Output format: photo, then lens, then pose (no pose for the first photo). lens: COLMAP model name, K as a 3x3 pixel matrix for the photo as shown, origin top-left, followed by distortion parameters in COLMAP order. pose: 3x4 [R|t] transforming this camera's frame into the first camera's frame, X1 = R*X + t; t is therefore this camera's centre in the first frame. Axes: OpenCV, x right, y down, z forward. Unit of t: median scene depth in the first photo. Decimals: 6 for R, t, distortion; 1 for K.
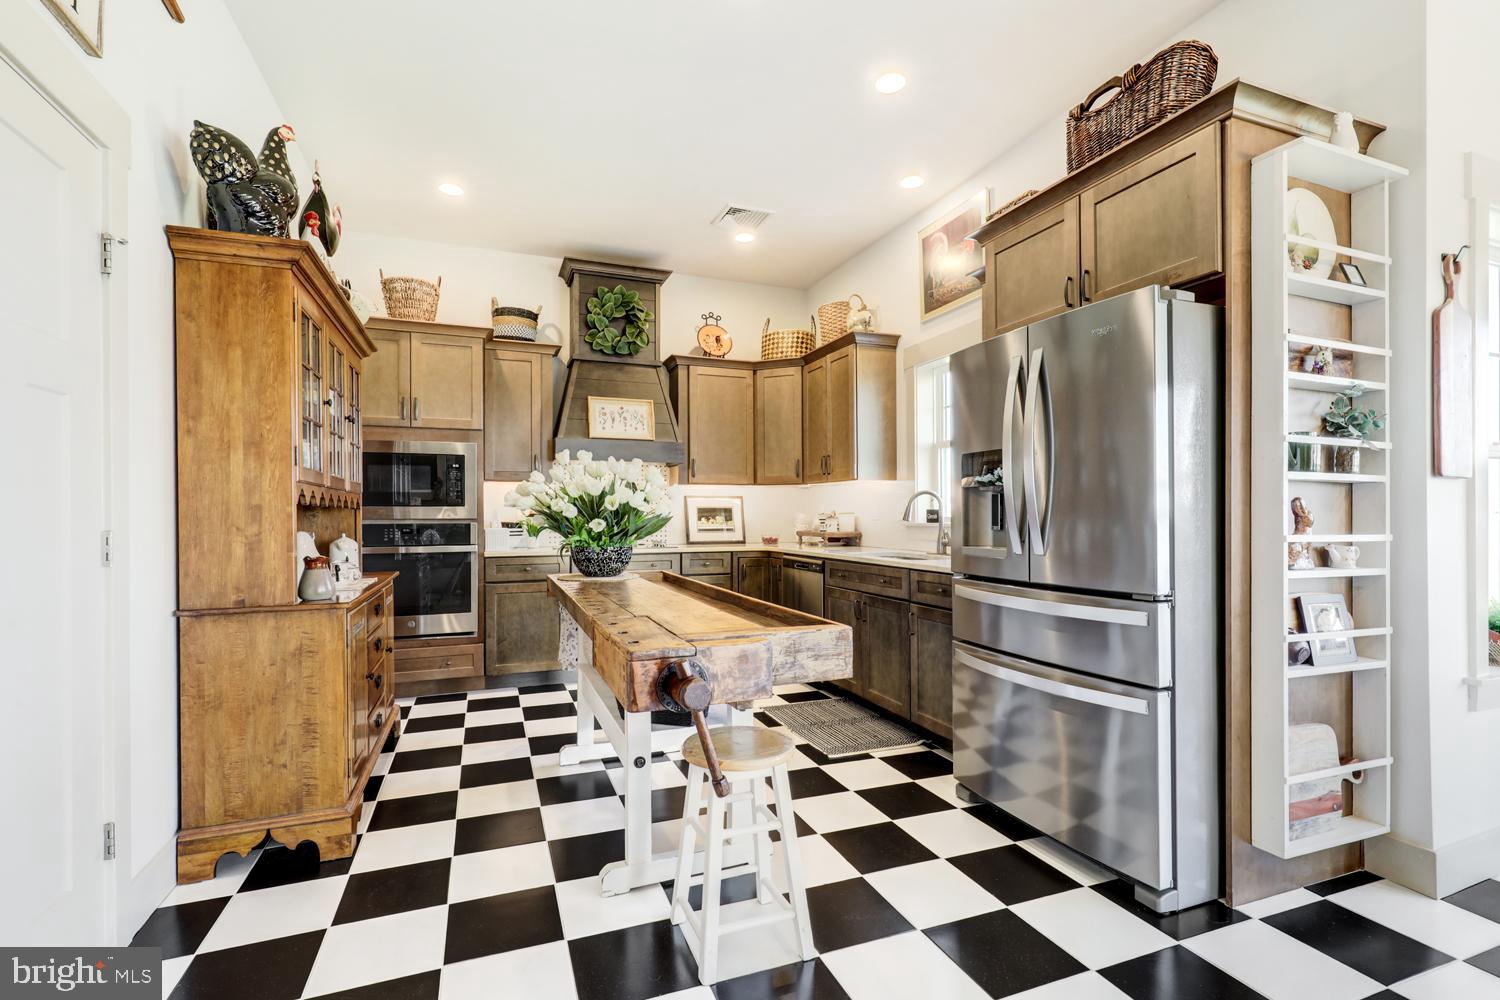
lens RADIAL K [[674.5, 0, 756.9], [0, 674.5, 512.9], [0, 0, 1]] dist [-0.002930, -0.001159]
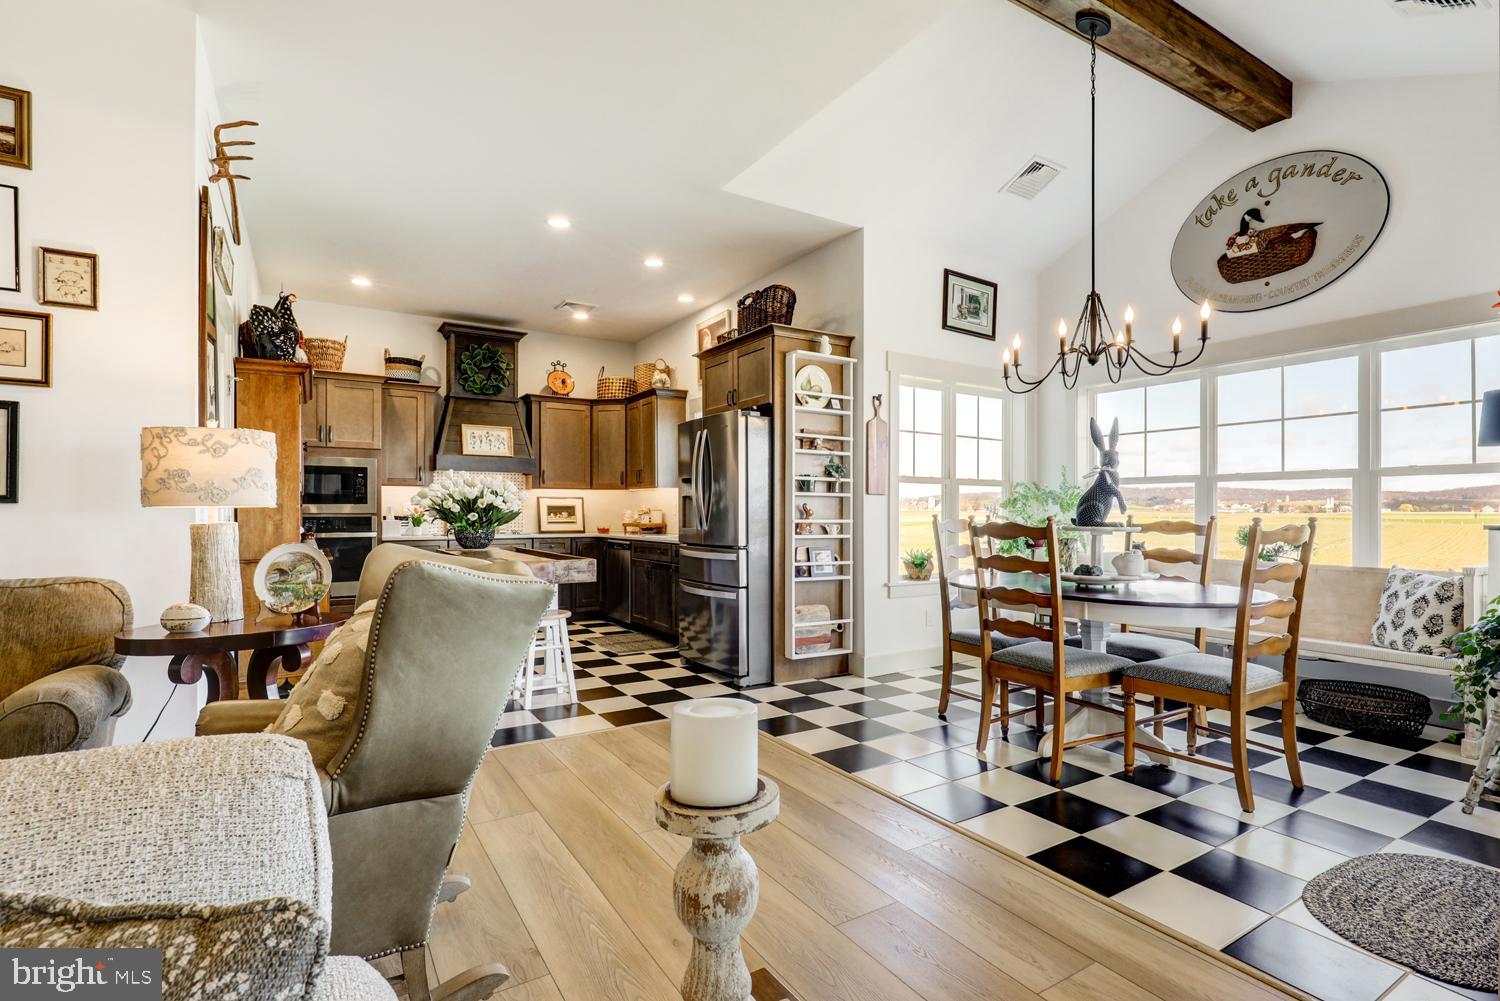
lens RADIAL K [[722.7, 0, 796.2], [0, 722.7, 511.4], [0, 0, 1]] dist [-0.002433, -0.001629]
pose [[0.978295, 0.003364, 0.207190, 0.116886], [-0.003525, 0.999994, 0.000409, 0.001451], [-0.207188, -0.001130, 0.978301, -0.606728]]
